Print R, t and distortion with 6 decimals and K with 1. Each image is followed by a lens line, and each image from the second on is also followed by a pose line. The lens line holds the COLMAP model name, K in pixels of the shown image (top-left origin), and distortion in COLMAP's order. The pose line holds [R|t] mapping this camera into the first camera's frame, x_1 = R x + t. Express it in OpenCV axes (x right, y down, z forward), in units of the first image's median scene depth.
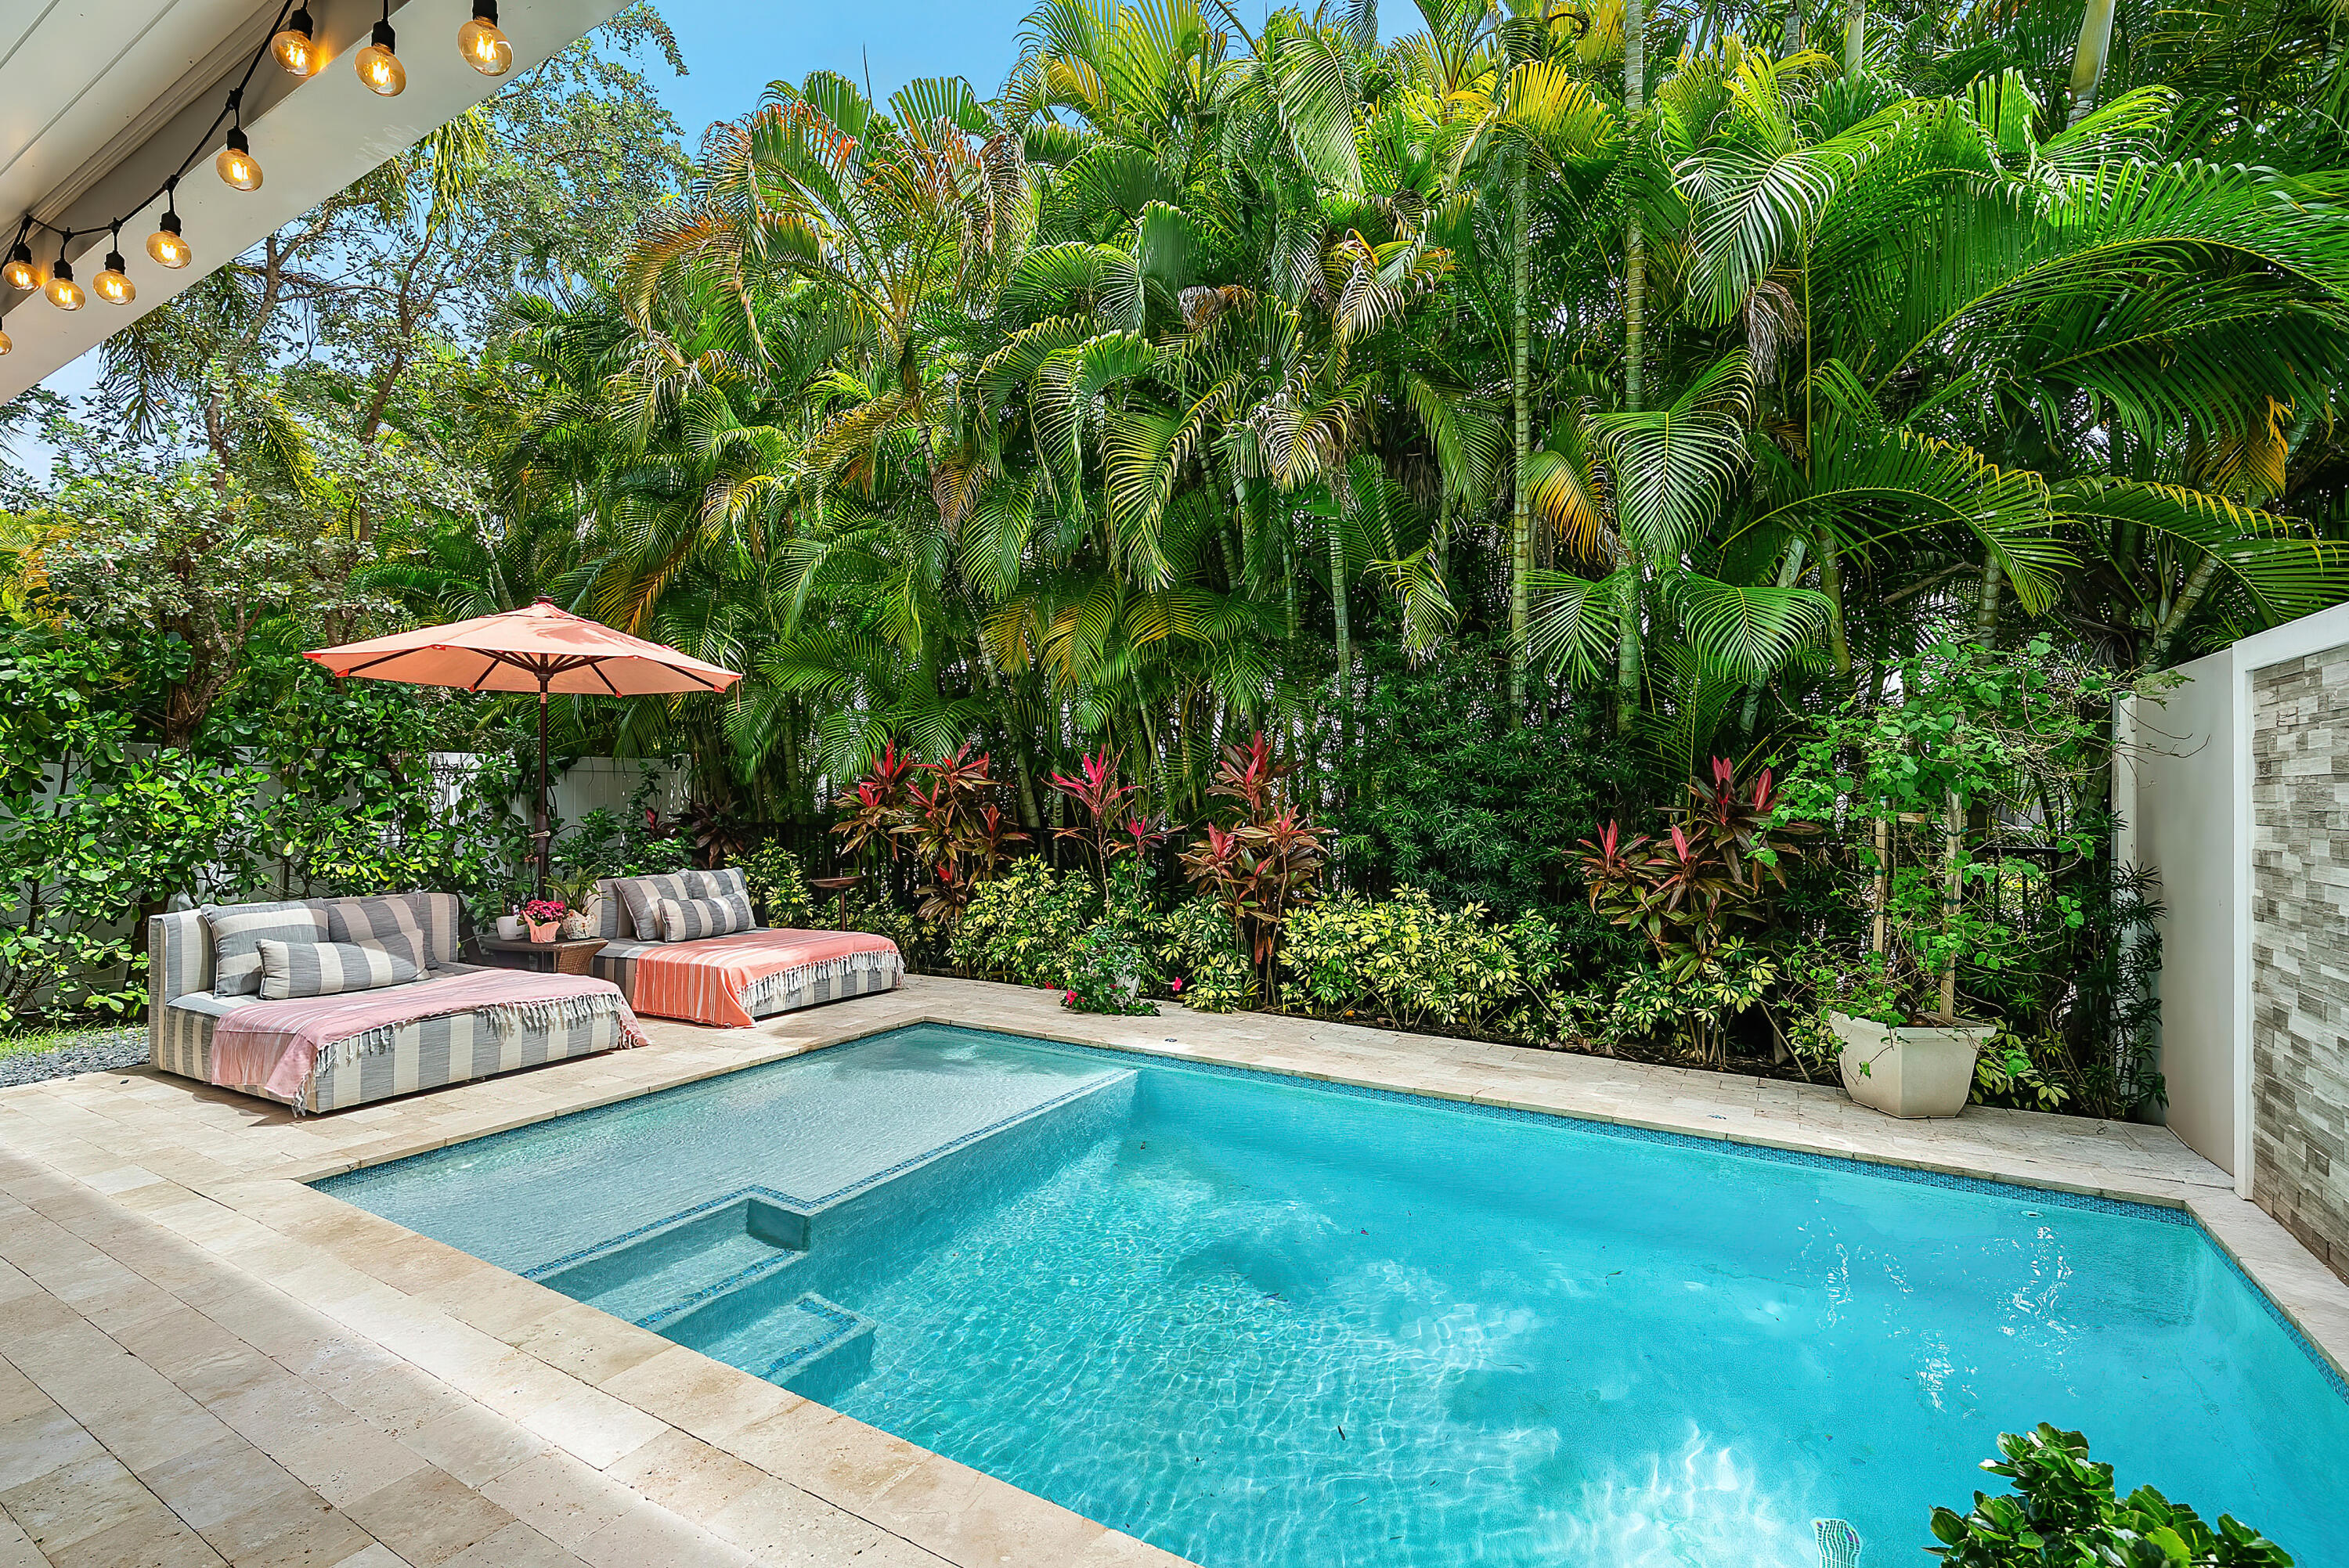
lens RADIAL K [[1055.0, 0, 1169.7], [0, 1055.0, 790.2], [0, 0, 1]] dist [0.002748, 0.000020]
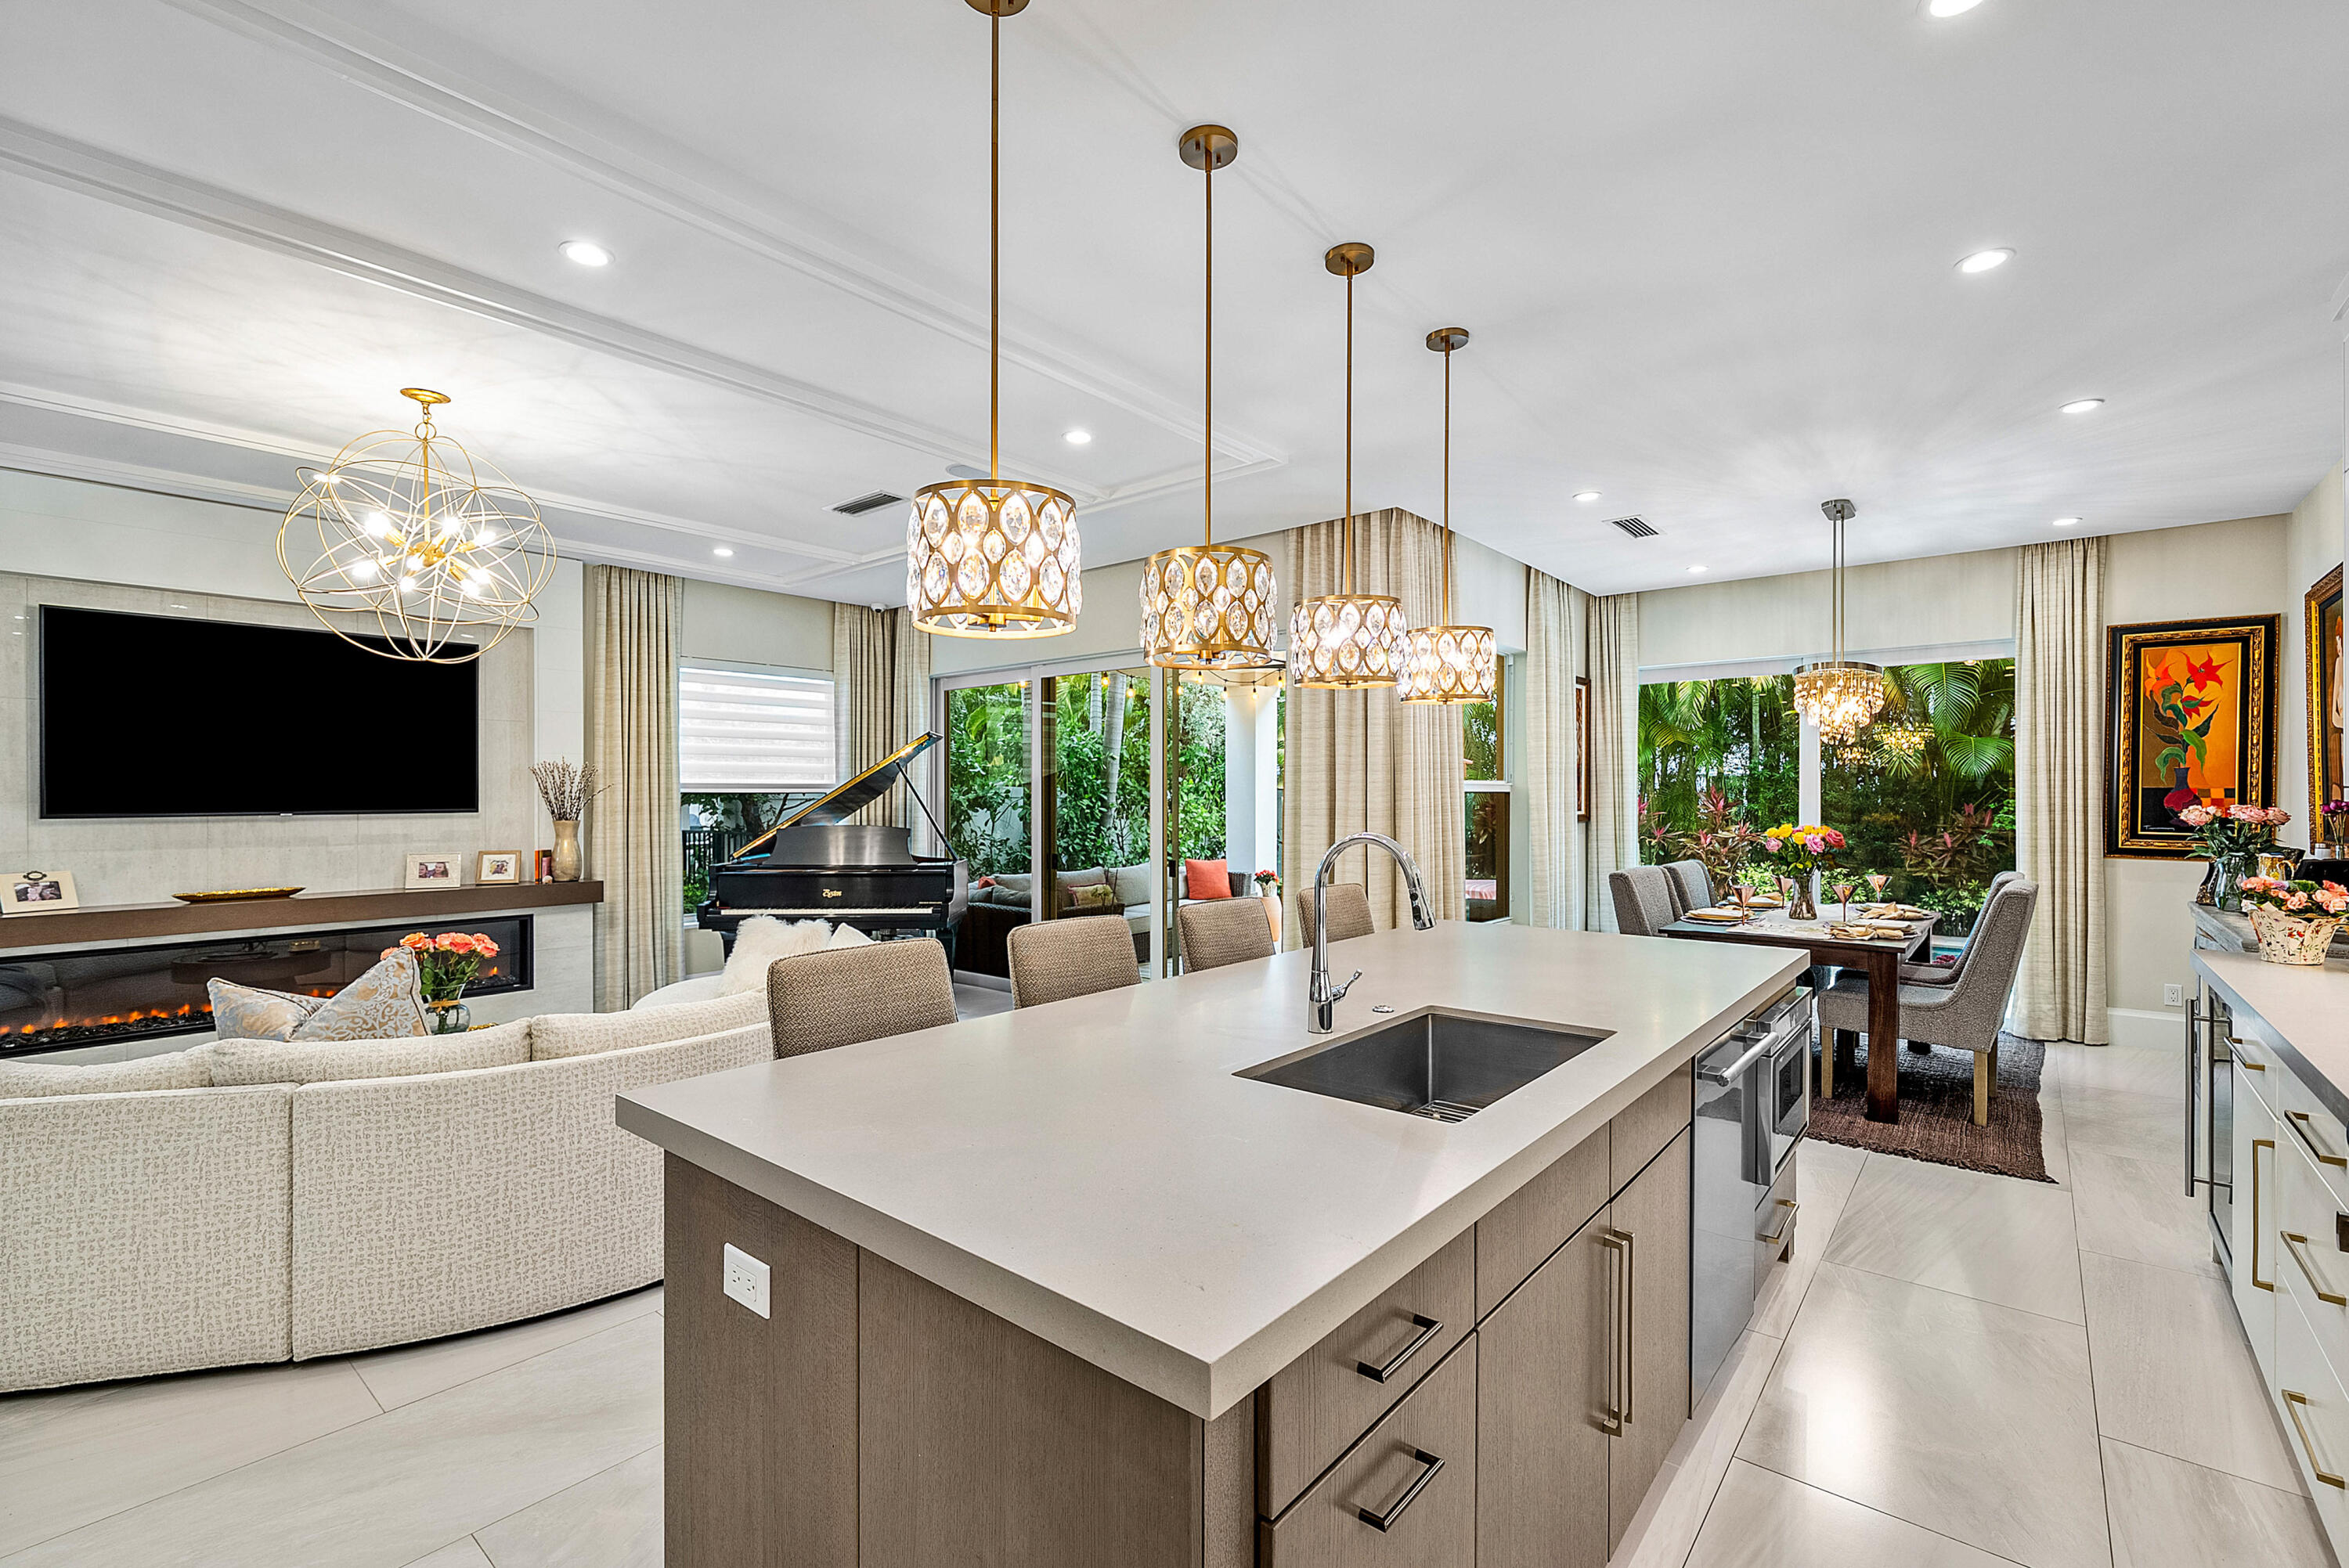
lens RADIAL K [[1006.4, 0, 1165.9], [0, 1006.4, 791.2], [0, 0, 1]] dist [-0.009042, 0.000019]
pose [[0.985616, 0.000978, -0.168996, -0.765946], [-0.001233, 0.999998, -0.001404, -0.046804], [0.168994, 0.001592, 0.985616, -1.333166]]
